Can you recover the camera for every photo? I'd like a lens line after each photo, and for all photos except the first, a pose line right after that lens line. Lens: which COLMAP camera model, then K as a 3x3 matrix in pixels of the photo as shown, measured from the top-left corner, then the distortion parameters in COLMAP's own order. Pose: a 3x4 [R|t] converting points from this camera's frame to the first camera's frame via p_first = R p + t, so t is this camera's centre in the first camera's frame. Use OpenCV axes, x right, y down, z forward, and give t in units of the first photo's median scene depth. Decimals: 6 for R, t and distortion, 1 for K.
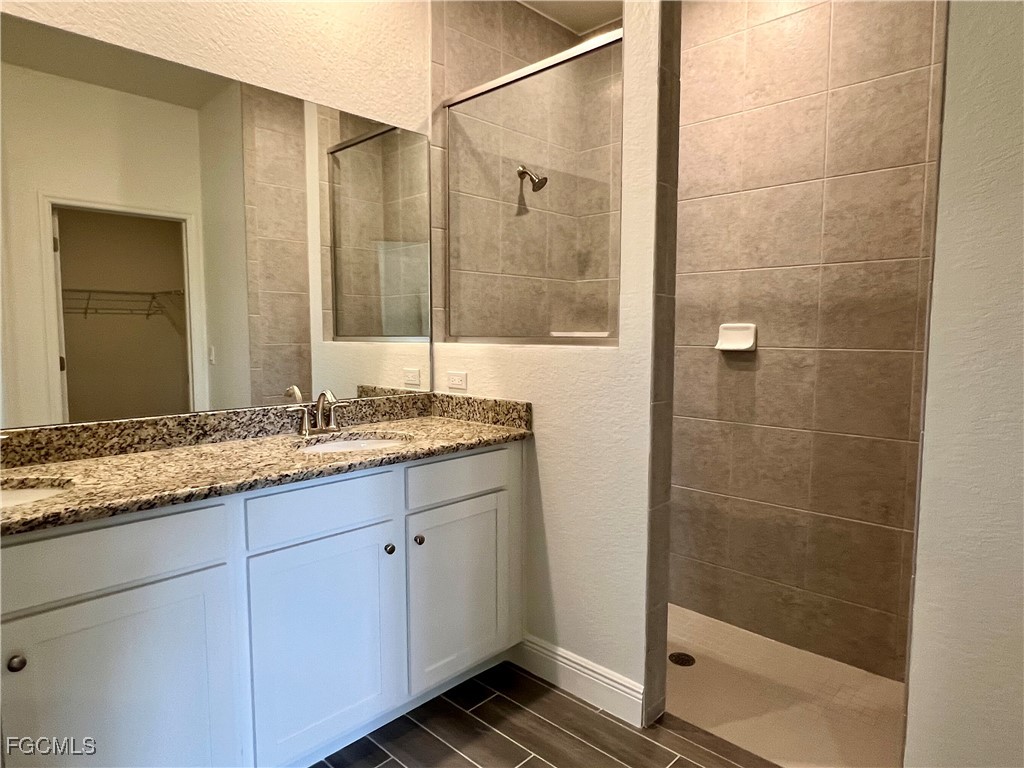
lens RADIAL K [[616.0, 0, 510.7], [0, 616.0, 383.9], [0, 0, 1]] dist [-0.002110, -0.000269]
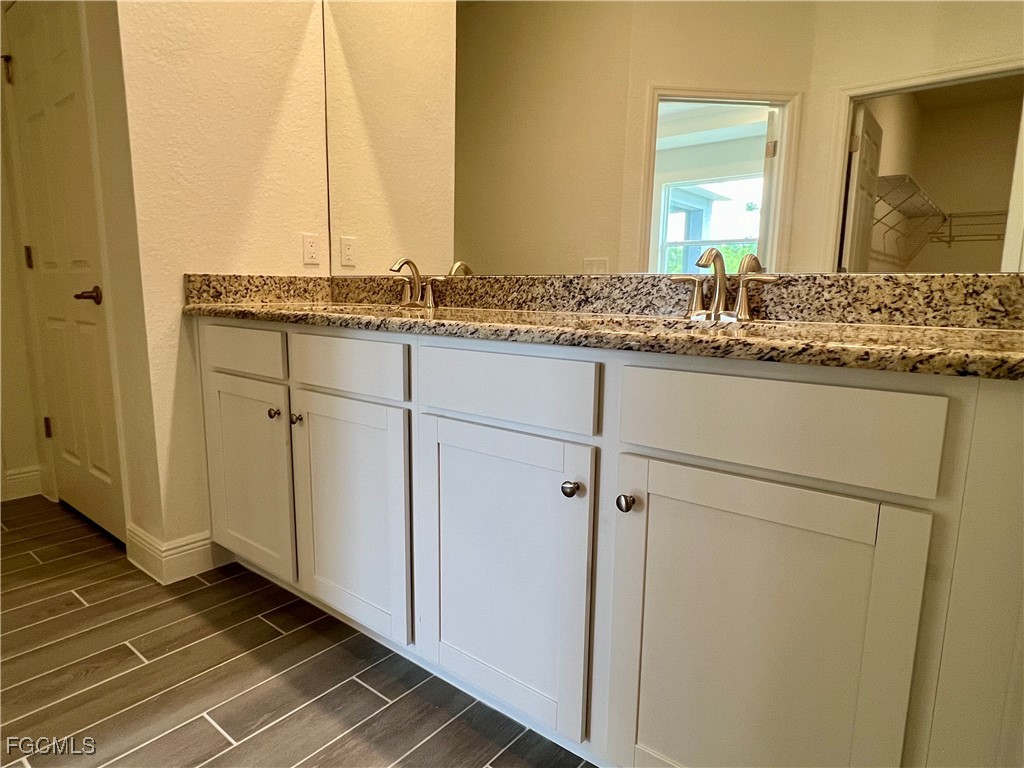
lens RADIAL K [[616.0, 0, 510.2], [0, 616.0, 387.2], [0, 0, 1]] dist [-0.002110, -0.000269]
pose [[0.081434, 0.157388, -0.984173, 0.354224], [-0.094471, 0.984226, 0.149580, 0.082863], [0.992191, 0.080795, 0.095018, 0.834359]]
